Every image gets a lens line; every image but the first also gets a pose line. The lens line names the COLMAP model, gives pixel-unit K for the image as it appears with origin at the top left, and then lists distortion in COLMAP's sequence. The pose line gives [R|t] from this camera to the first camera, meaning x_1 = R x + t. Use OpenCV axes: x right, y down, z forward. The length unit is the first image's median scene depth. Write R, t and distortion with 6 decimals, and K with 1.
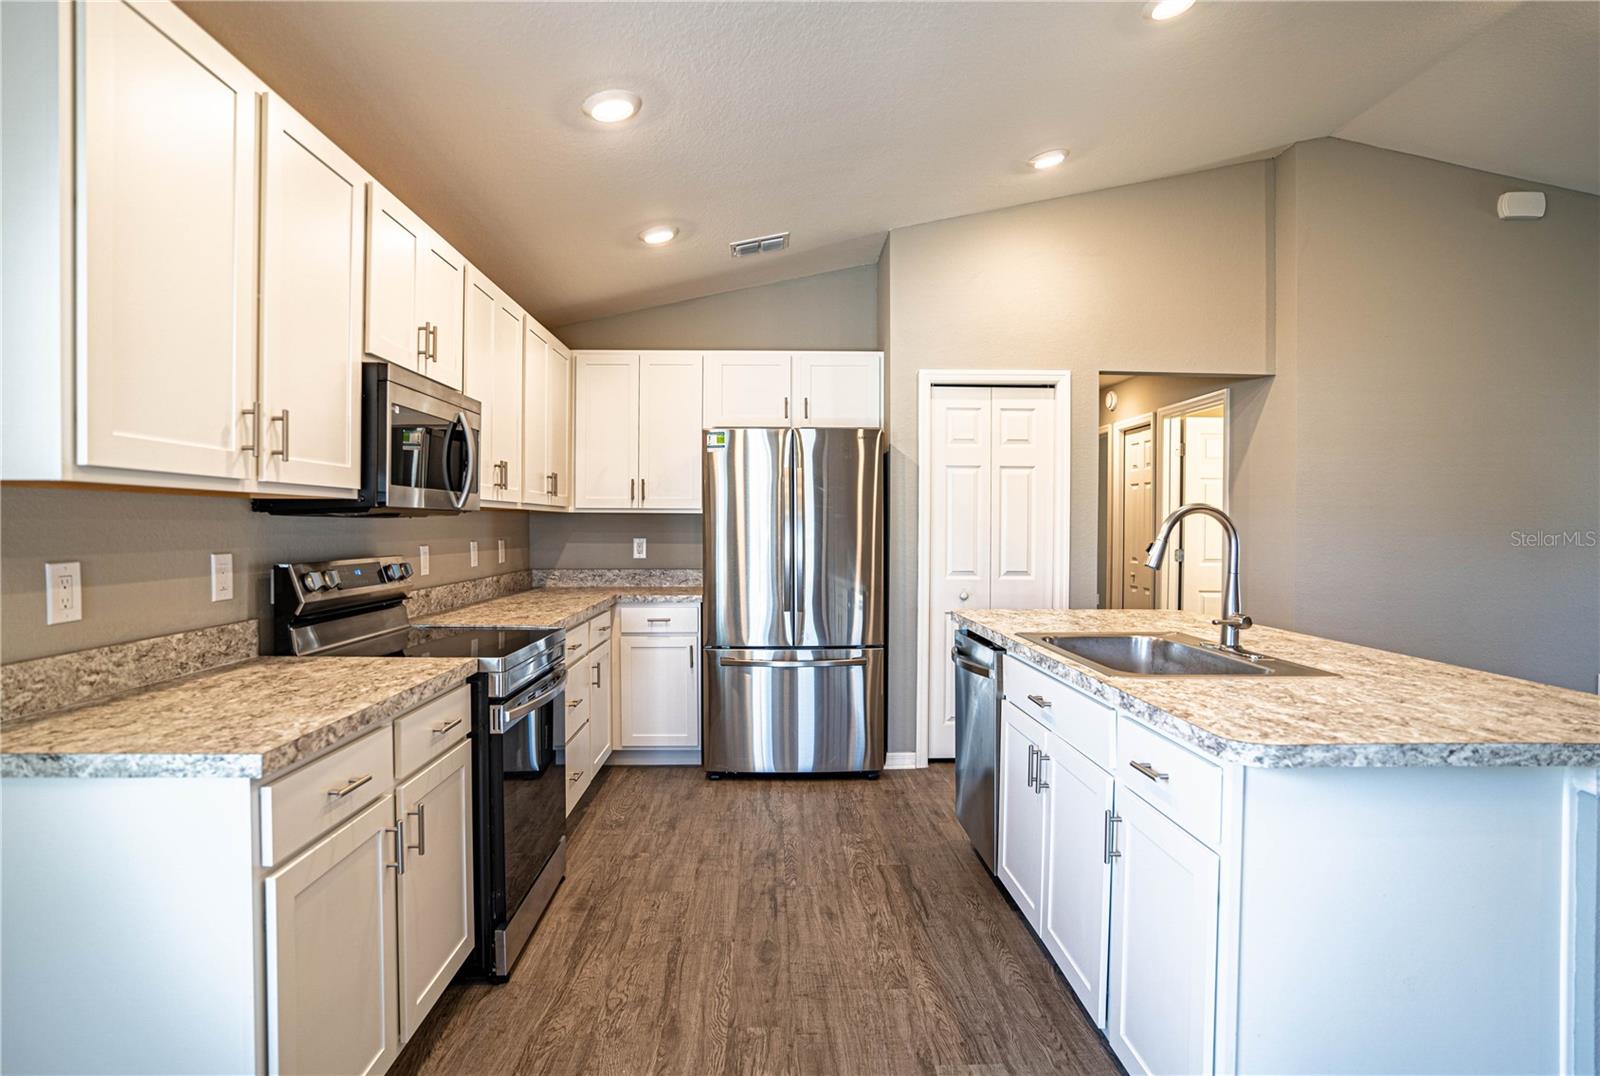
lens RADIAL K [[831.0, 0, 801.9], [0, 831.0, 535.7], [0, 0, 1]] dist [-0.023874, 0.007441]
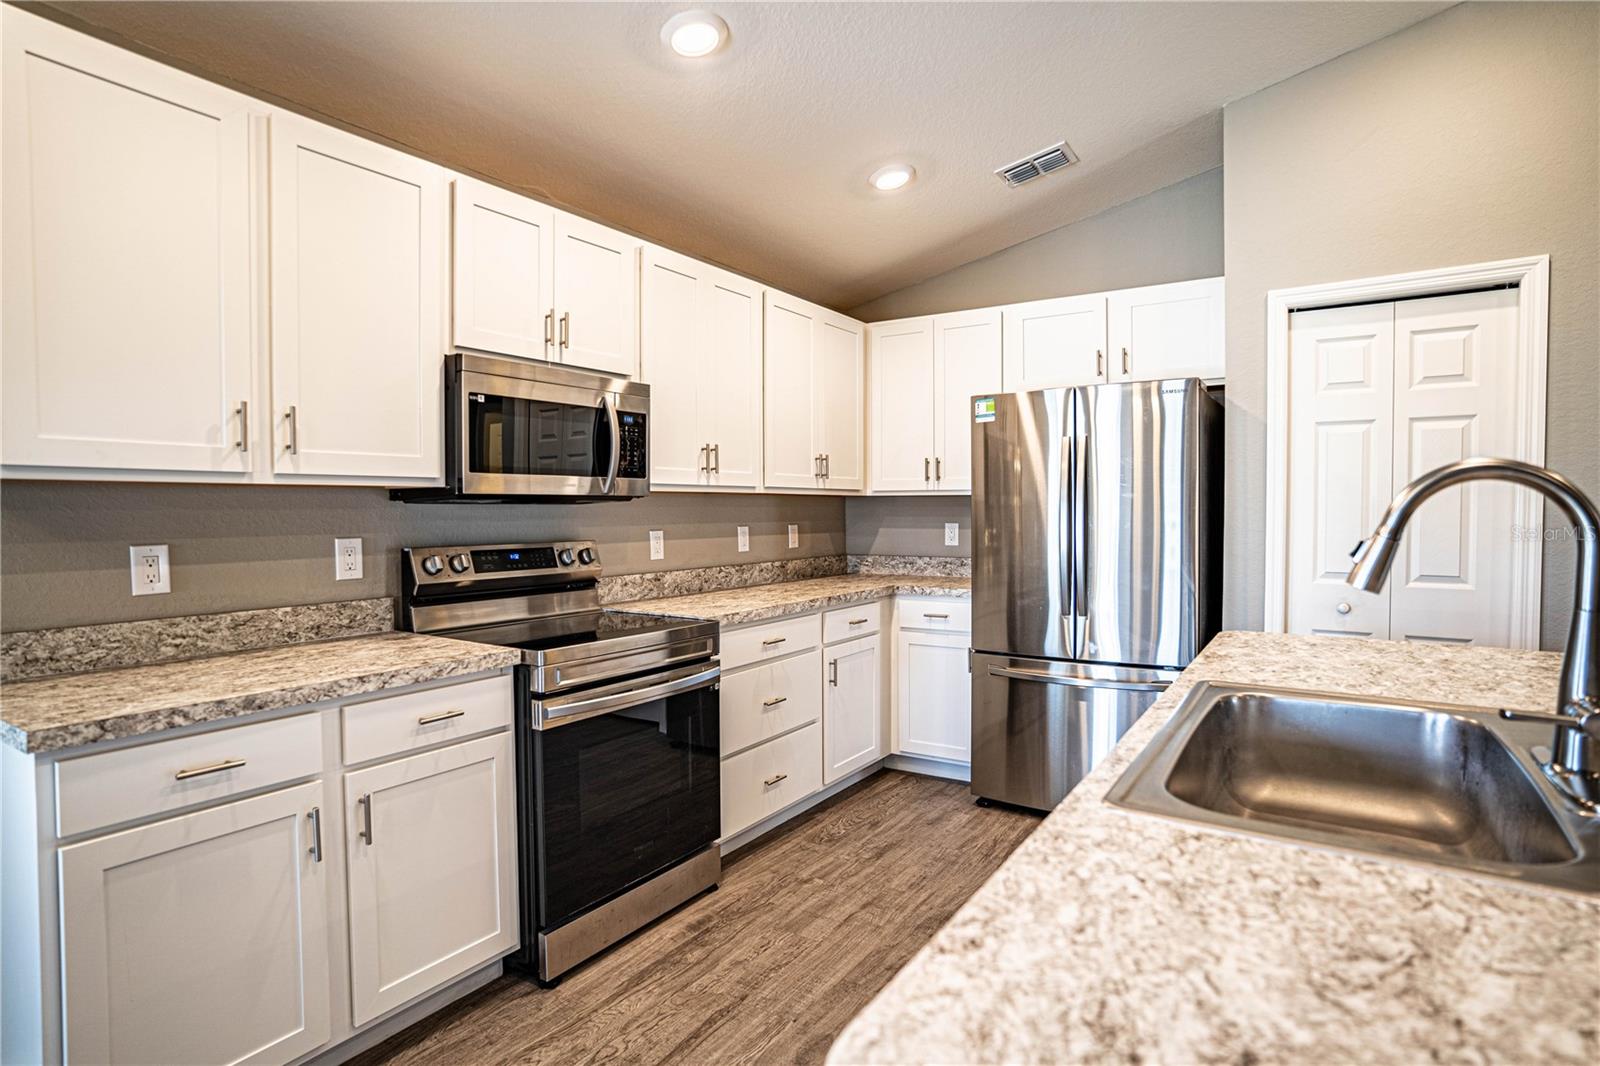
lens RADIAL K [[831.0, 0, 808.4], [0, 831.0, 528.5], [0, 0, 1]] dist [-0.023874, 0.007441]
pose [[0.831608, 0.007917, -0.555306, 0.336116], [-0.001000, 0.999918, 0.012757, -0.004784], [0.555362, -0.010053, 0.831548, 0.301201]]
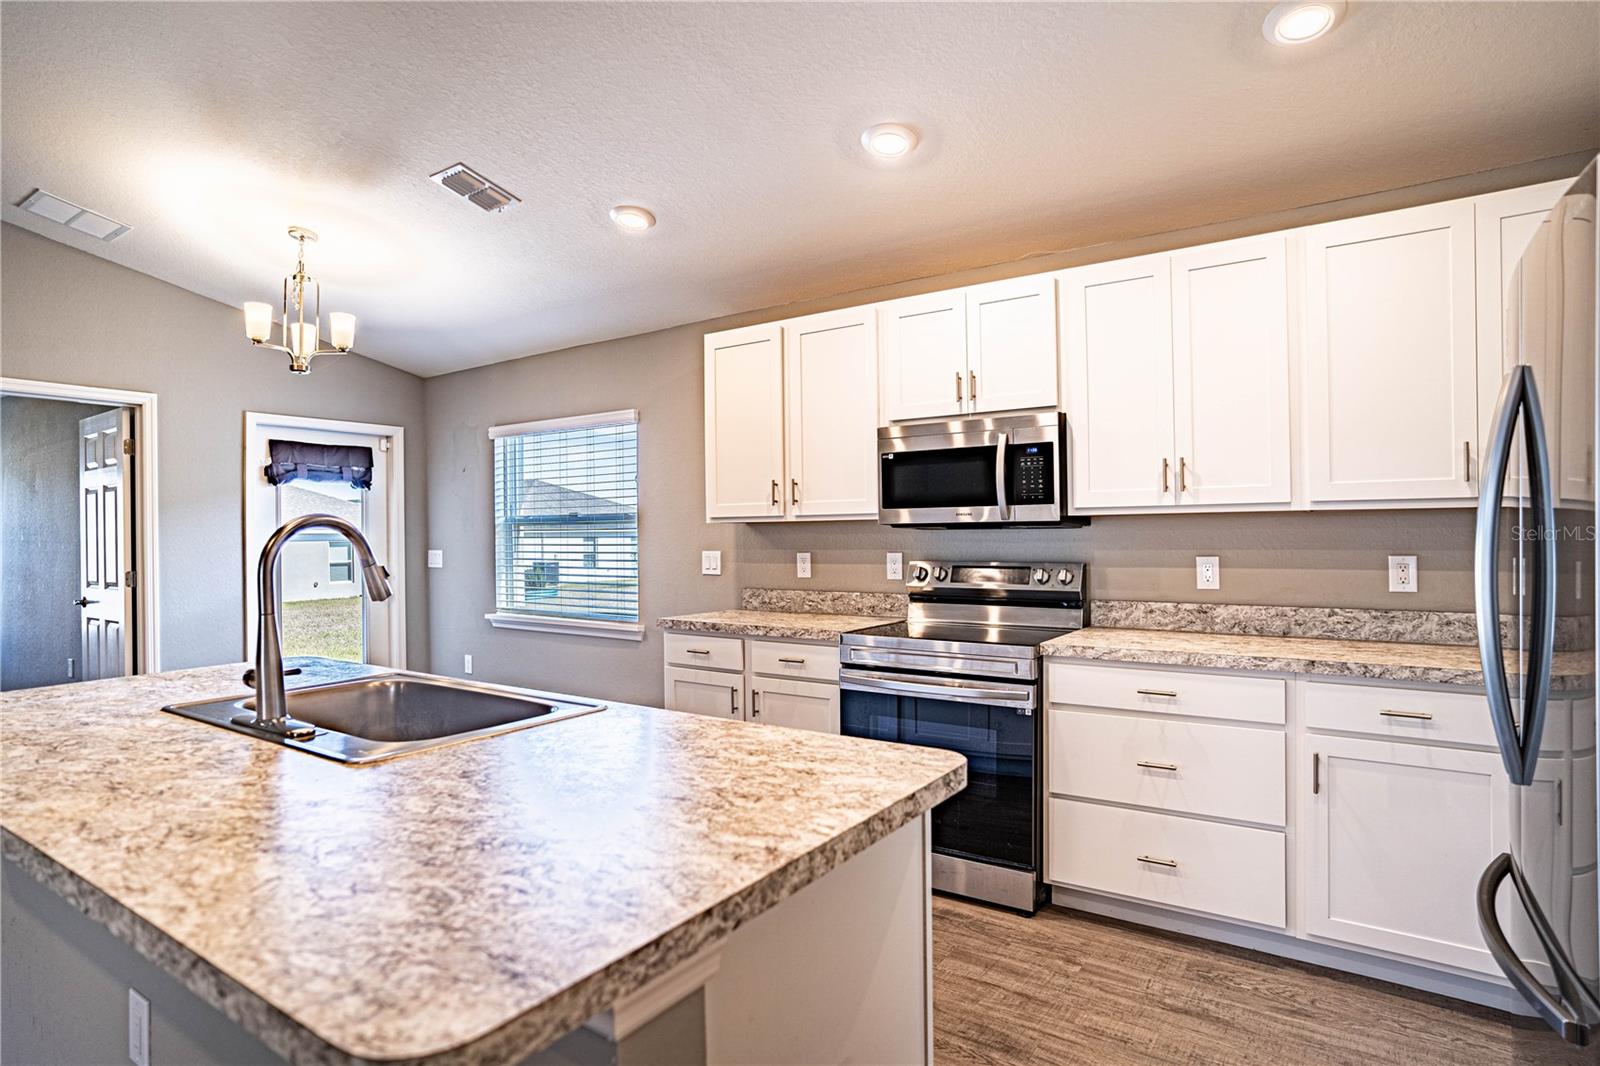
lens RADIAL K [[854.1, 0, 811.9], [0, 854.1, 540.6], [0, 0, 1]] dist [-0.001416, 0.001102]
pose [[-0.557155, 0.011371, -0.830330, 0.682530], [0.001126, 0.999916, 0.012938, -0.021031], [0.830408, 0.006273, -0.557121, 1.425685]]
